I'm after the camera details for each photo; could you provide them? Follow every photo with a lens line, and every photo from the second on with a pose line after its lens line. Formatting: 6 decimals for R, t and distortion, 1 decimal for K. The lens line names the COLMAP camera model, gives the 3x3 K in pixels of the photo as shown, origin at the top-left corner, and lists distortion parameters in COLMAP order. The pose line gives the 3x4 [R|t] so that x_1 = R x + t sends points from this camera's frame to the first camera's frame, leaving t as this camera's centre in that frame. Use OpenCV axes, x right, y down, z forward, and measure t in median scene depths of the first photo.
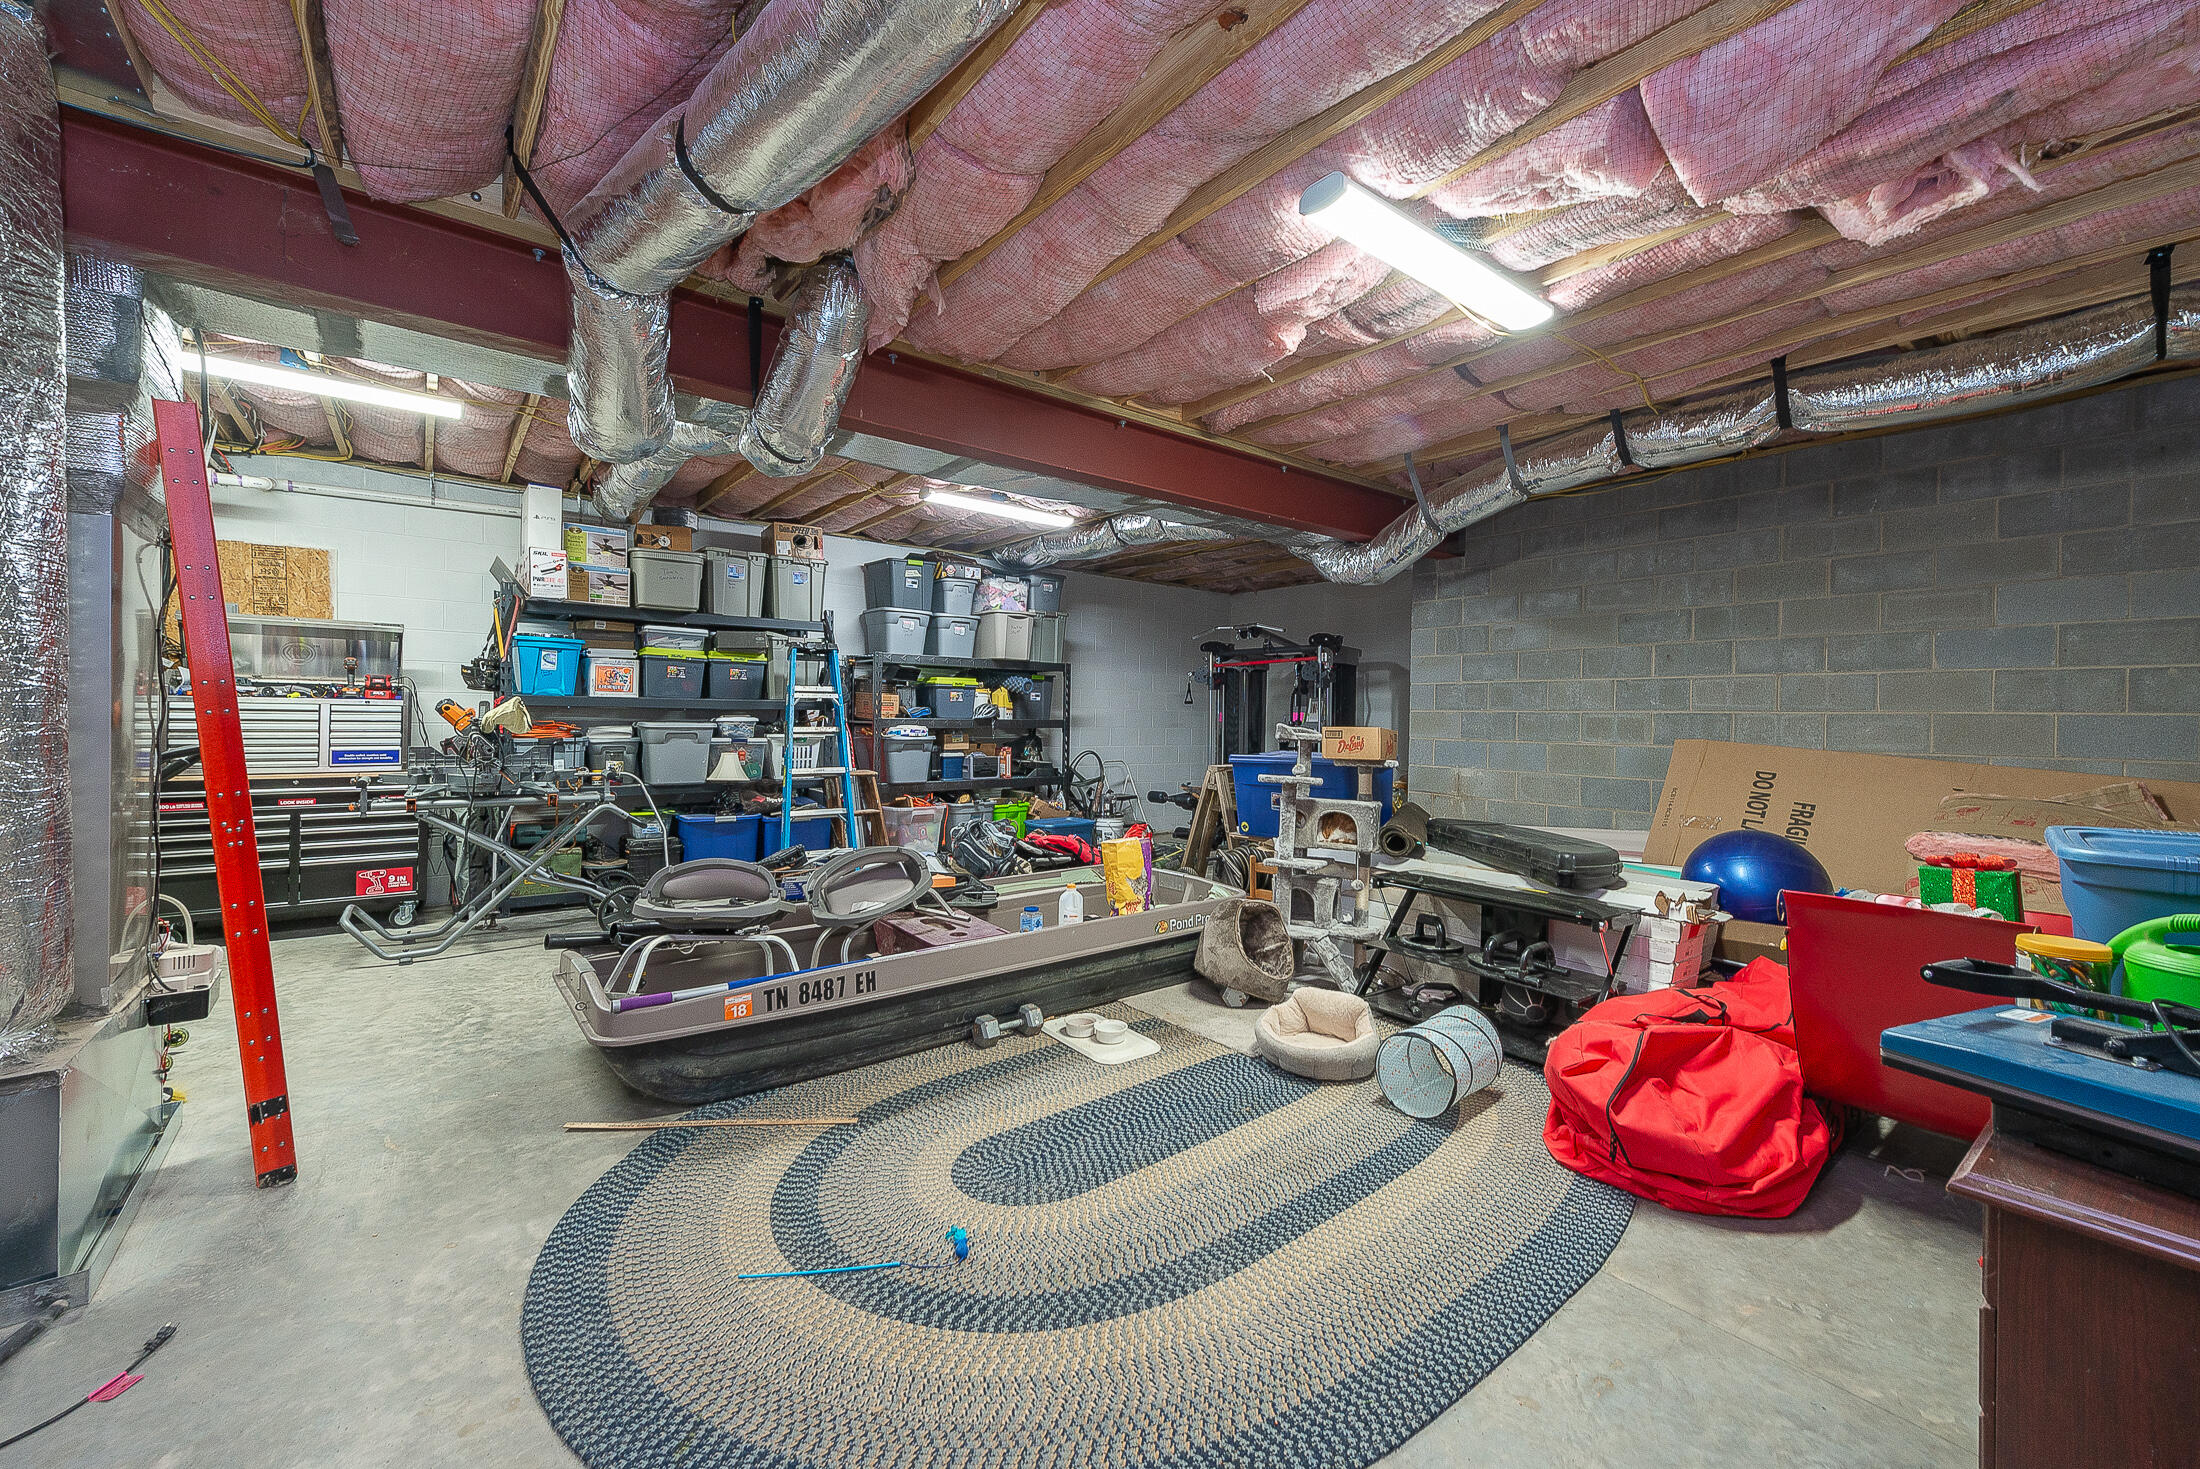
lens RADIAL K [[877.5, 0, 1106.8], [0, 877.5, 704.5], [0, 0, 1]] dist [0.013915, -0.000075]
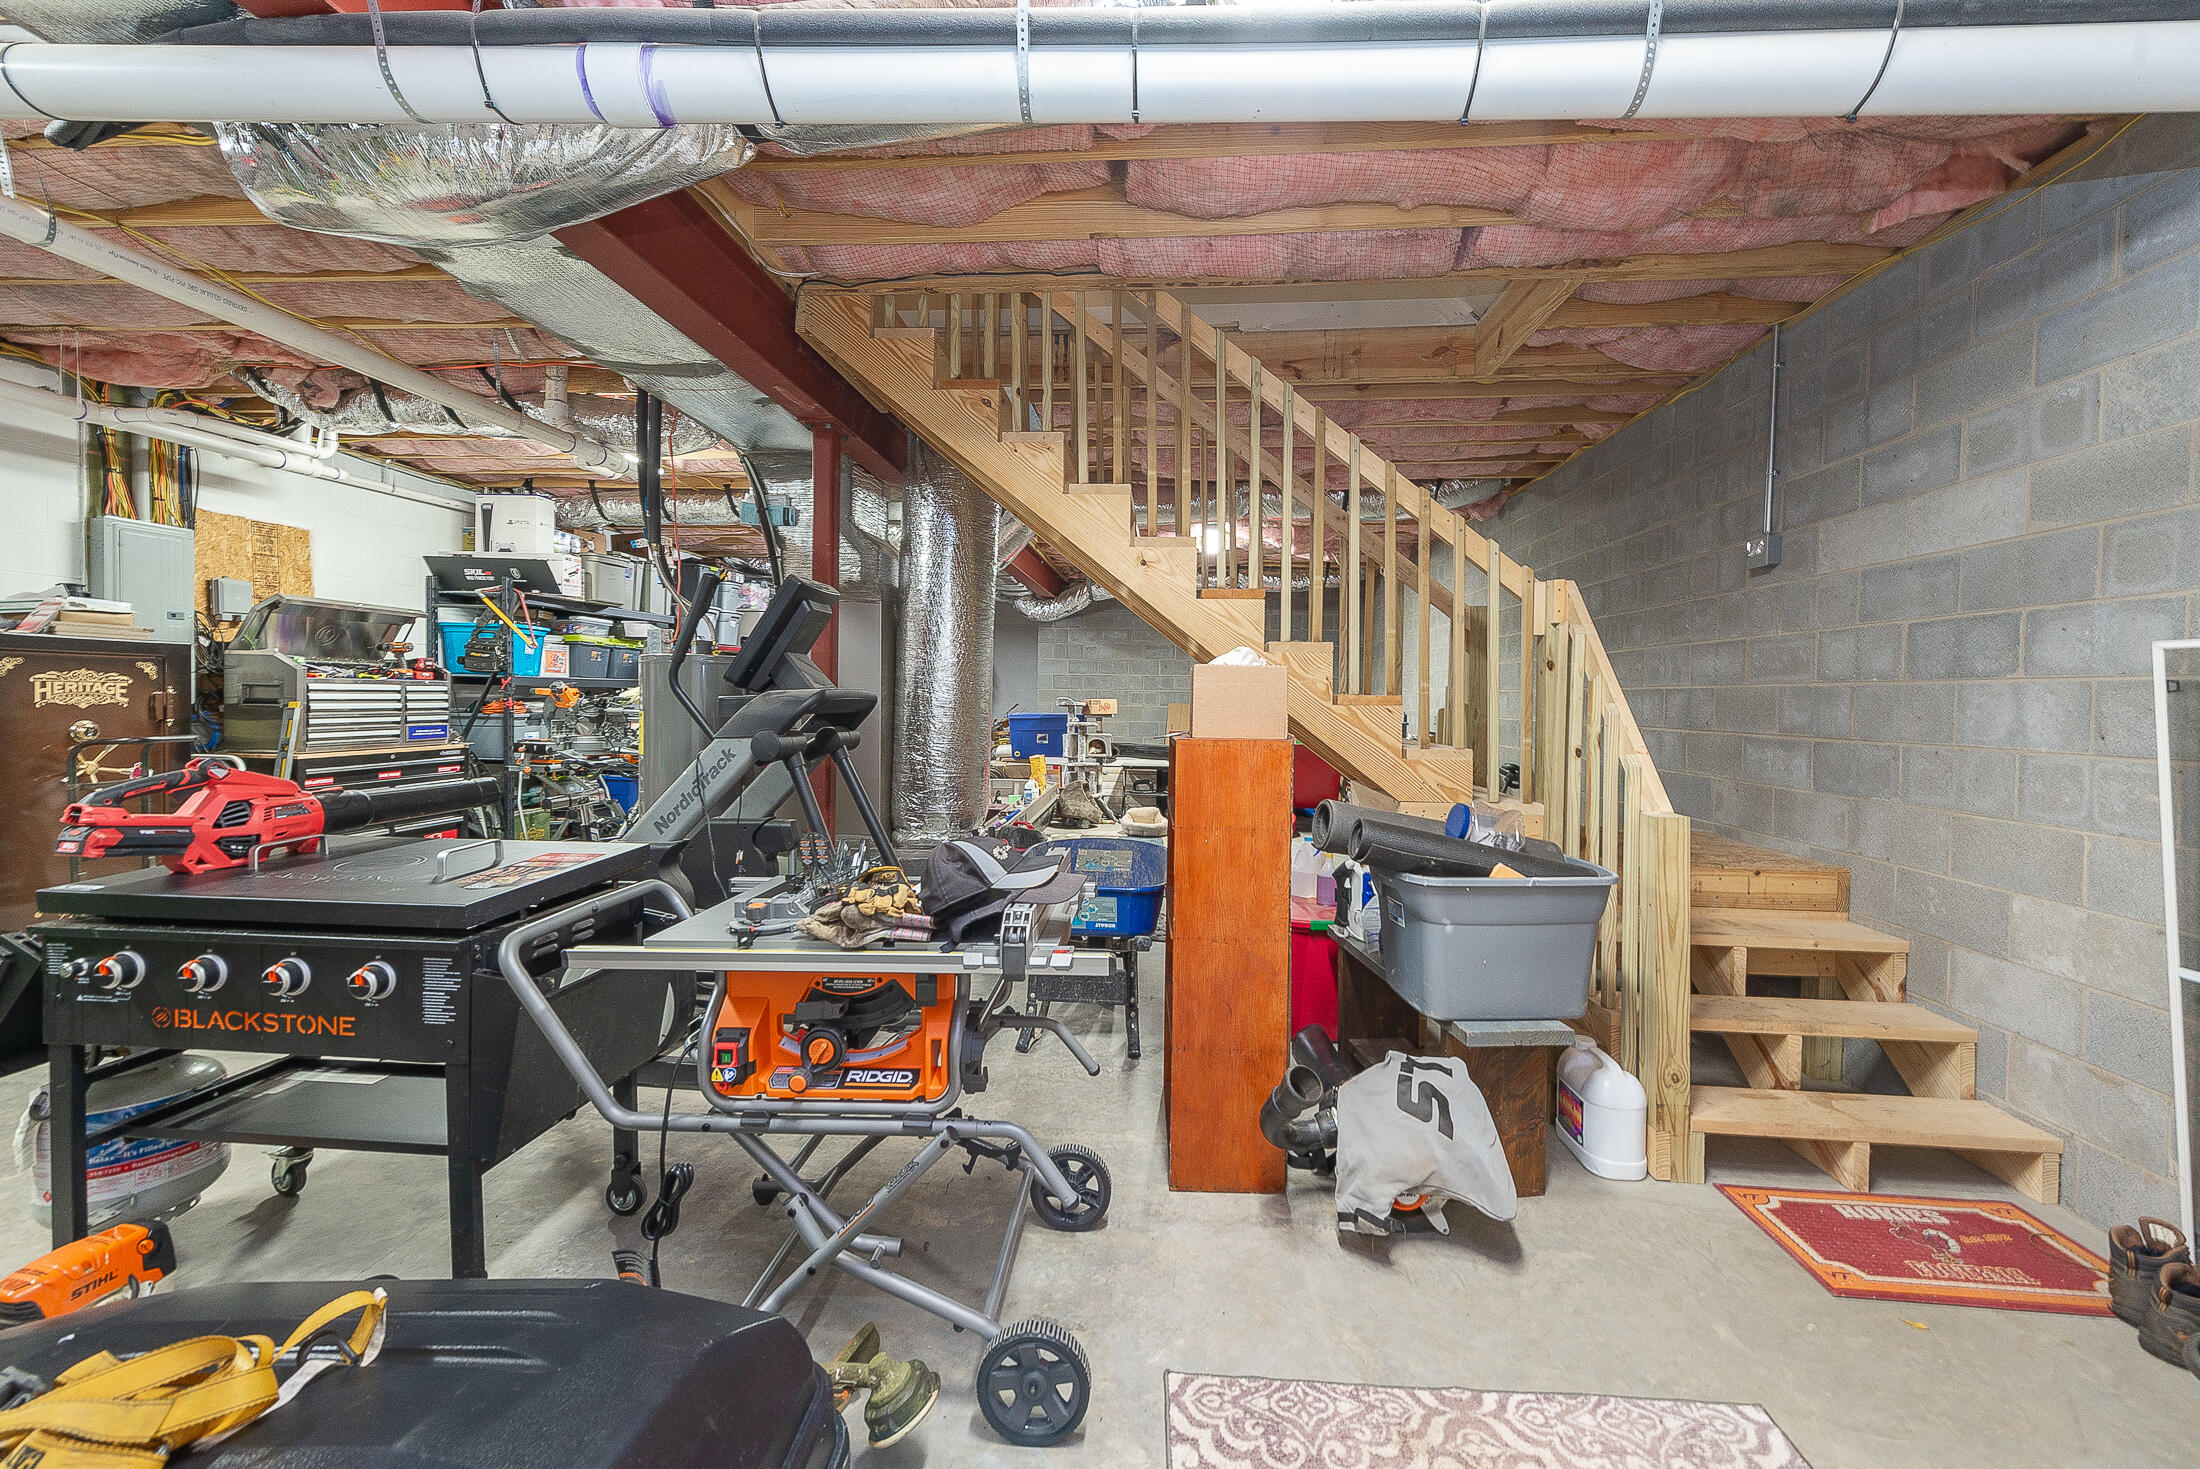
lens RADIAL K [[877.5, 0, 1106.8], [0, 877.5, 704.5], [0, 0, 1]] dist [0.013915, -0.000075]
pose [[0.672545, -0.012206, 0.739956, -1.011027], [-0.016215, 0.999381, 0.031223, -0.022311], [-0.739879, -0.032998, 0.671931, -0.342360]]
